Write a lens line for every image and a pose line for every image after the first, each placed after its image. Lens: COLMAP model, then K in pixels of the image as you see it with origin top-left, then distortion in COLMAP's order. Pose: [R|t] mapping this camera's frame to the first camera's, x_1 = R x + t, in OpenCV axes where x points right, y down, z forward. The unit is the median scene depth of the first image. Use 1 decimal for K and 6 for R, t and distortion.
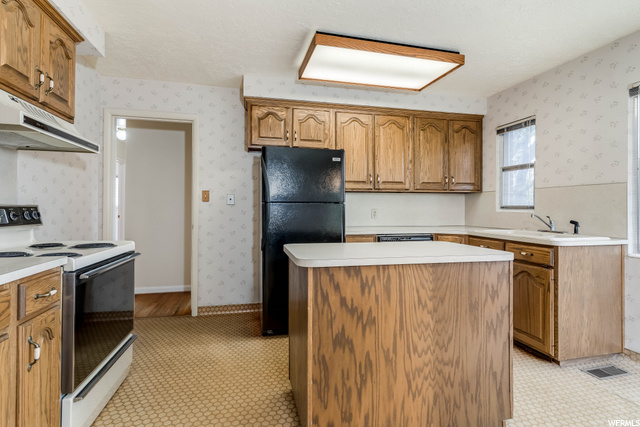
lens RADIAL K [[317.9, 0, 319.9], [0, 317.9, 206.4], [0, 0, 1]] dist [0.002003, 0.000755]
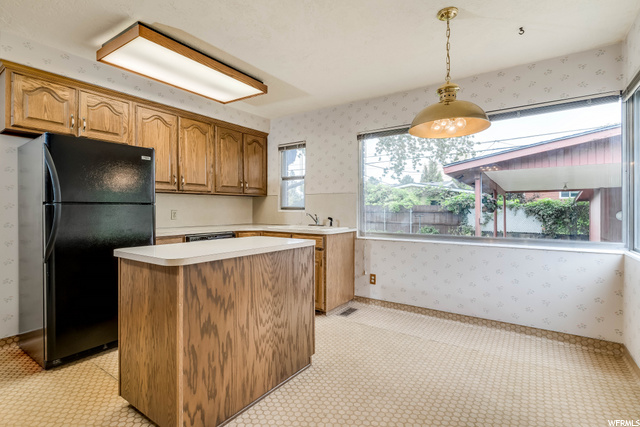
lens RADIAL K [[309.2, 0, 319.8], [0, 309.2, 209.6], [0, 0, 1]] dist [0.001371, 0.000167]
pose [[0.743506, -0.003820, 0.668718, -0.220104], [-0.001762, 0.999969, 0.007671, -0.001932], [-0.668727, -0.006881, 0.743477, -0.042278]]
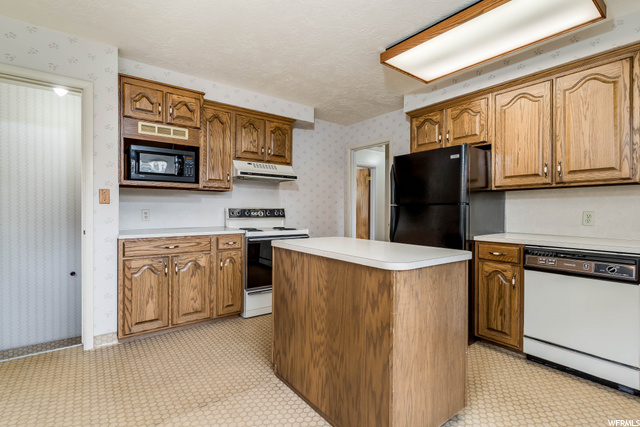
lens RADIAL K [[308.6, 0, 320.0], [0, 308.6, 213.5], [0, 0, 1]] dist [-0.001807, -0.000982]
pose [[0.402429, 0.006237, -0.915430, 0.863359], [0.001063, 0.999973, 0.007280, 0.011778], [0.915451, -0.003903, 0.402411, 0.351265]]
